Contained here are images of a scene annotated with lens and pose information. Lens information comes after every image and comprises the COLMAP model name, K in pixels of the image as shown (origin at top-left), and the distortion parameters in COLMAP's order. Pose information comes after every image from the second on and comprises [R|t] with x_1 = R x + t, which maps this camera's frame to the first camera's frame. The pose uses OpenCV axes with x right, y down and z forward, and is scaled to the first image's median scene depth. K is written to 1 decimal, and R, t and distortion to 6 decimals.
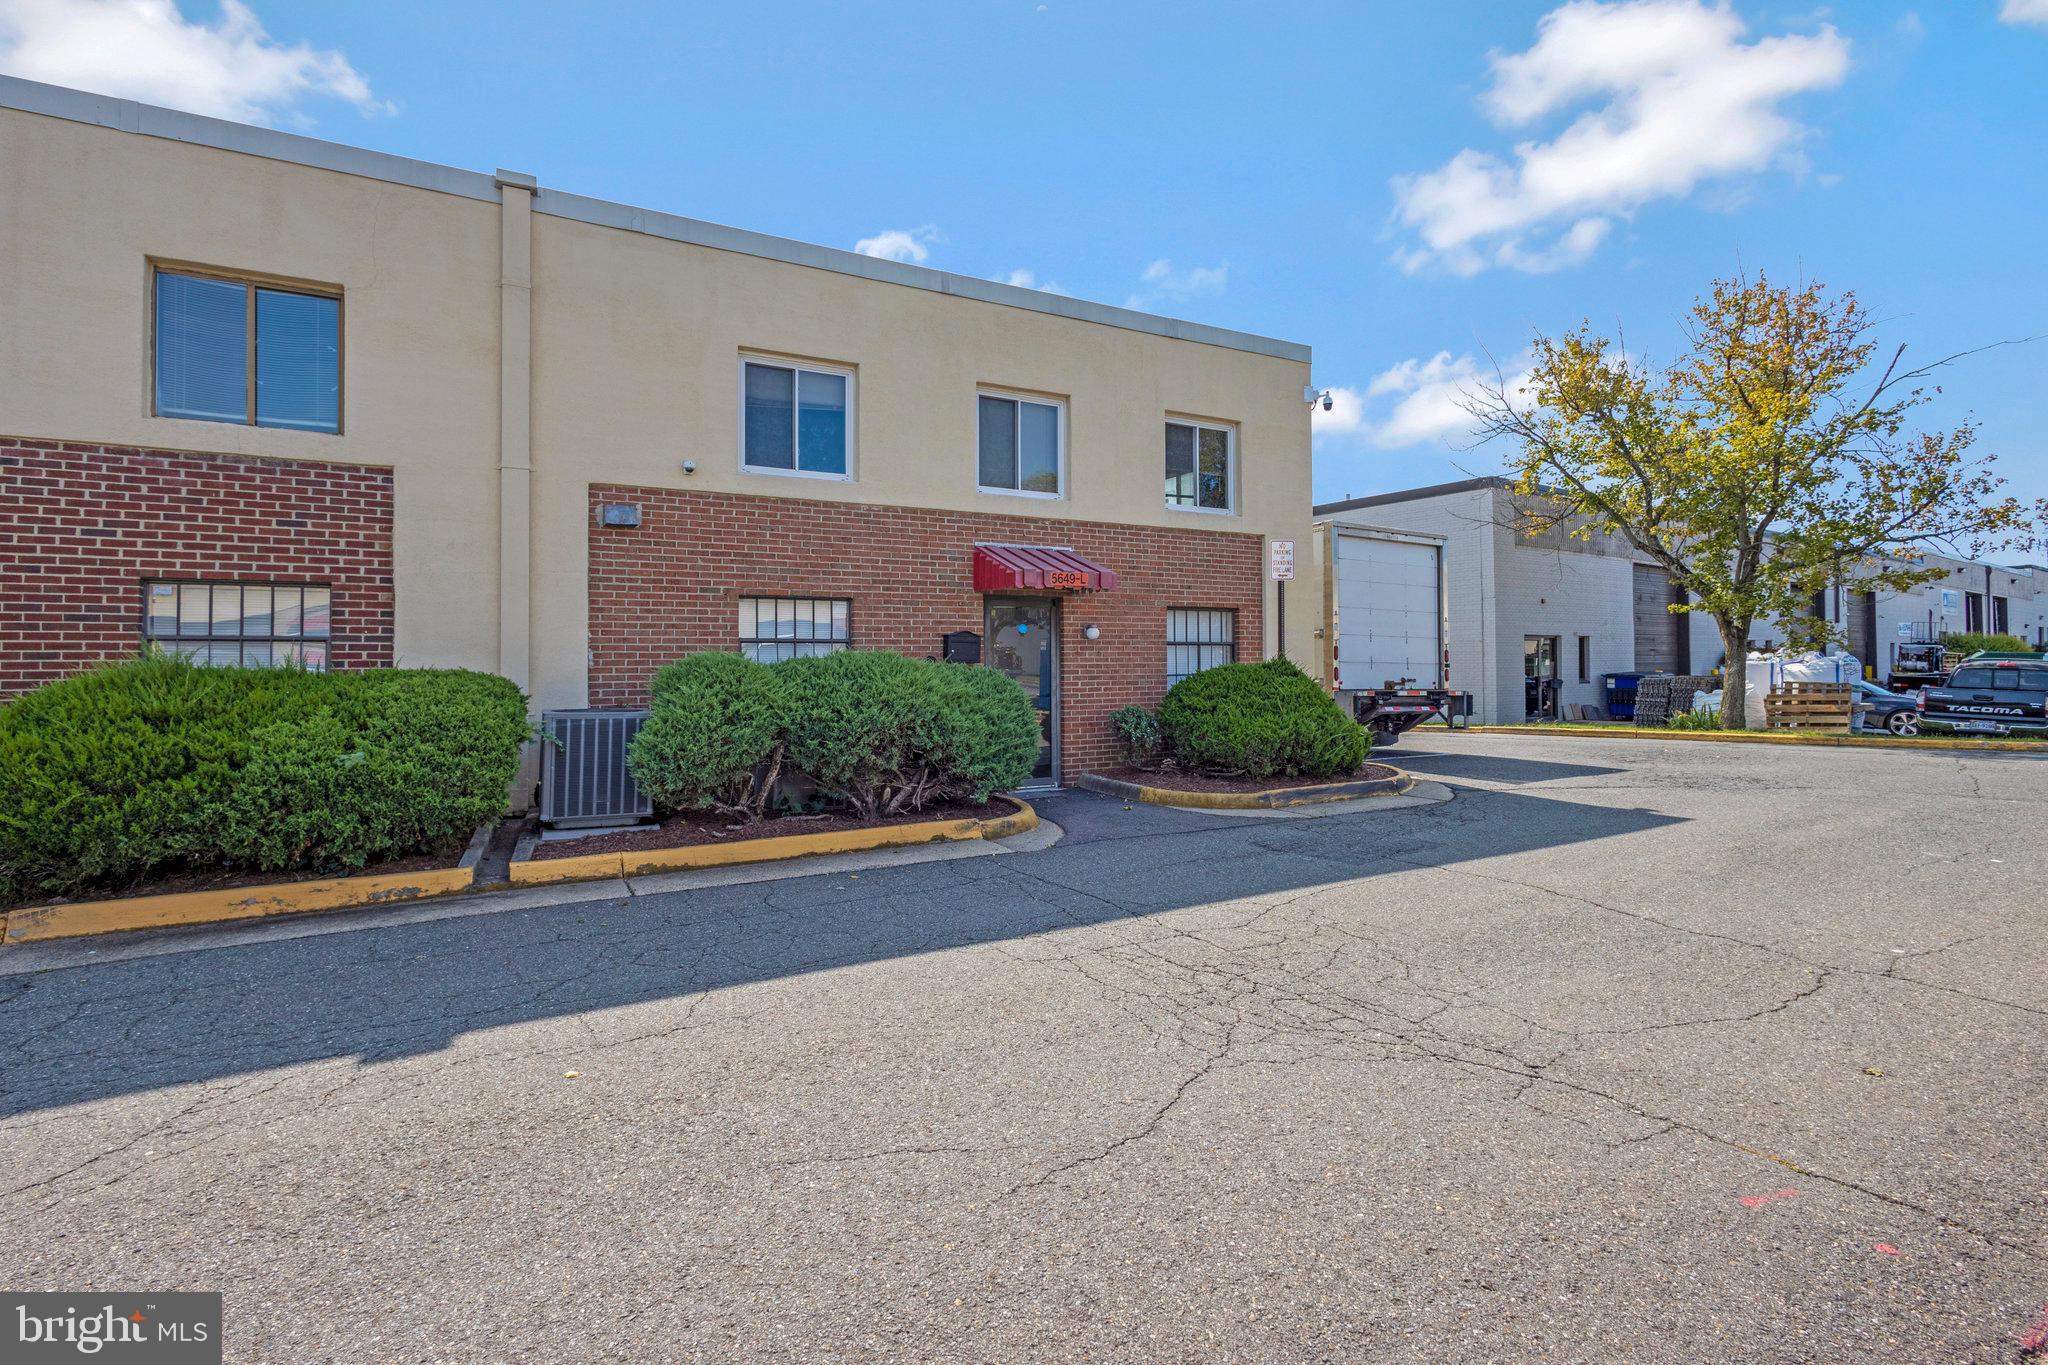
lens RADIAL K [[954.1, 0, 1019.8], [0, 954.1, 676.8], [0, 0, 1]] dist [0.001070, 0.000301]
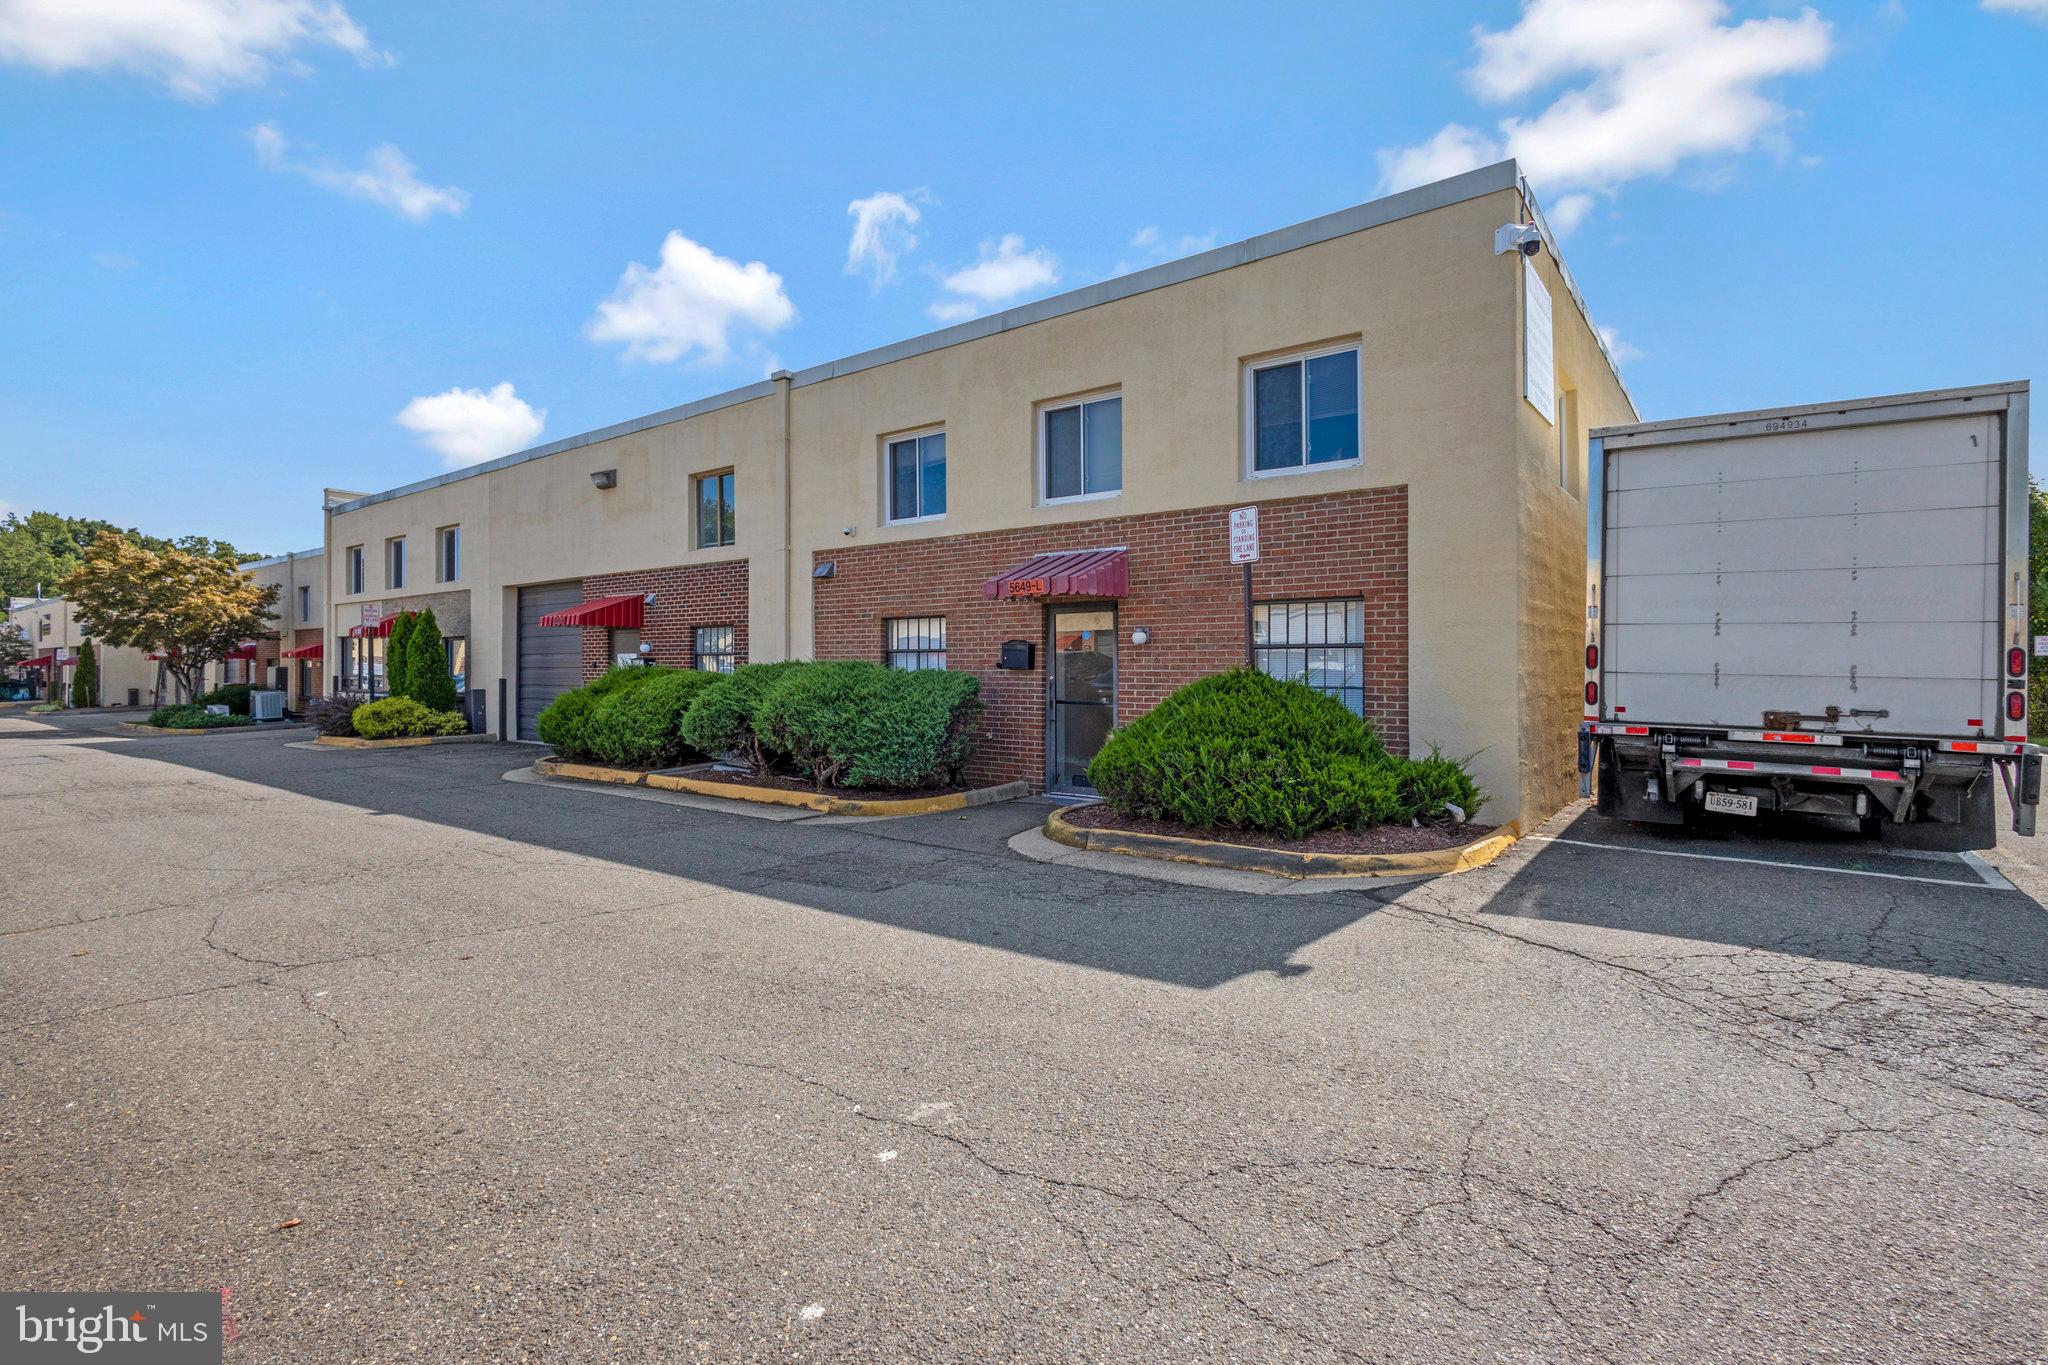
lens RADIAL K [[1058.0, 0, 1022.7], [0, 1058.0, 668.2], [0, 0, 1]] dist [0.001393, 0.000097]
pose [[0.365316, 0.005302, -0.930868, 1.023431], [-0.015912, 0.999873, -0.000549, -0.015745], [0.930747, 0.015013, 0.365355, 0.563967]]
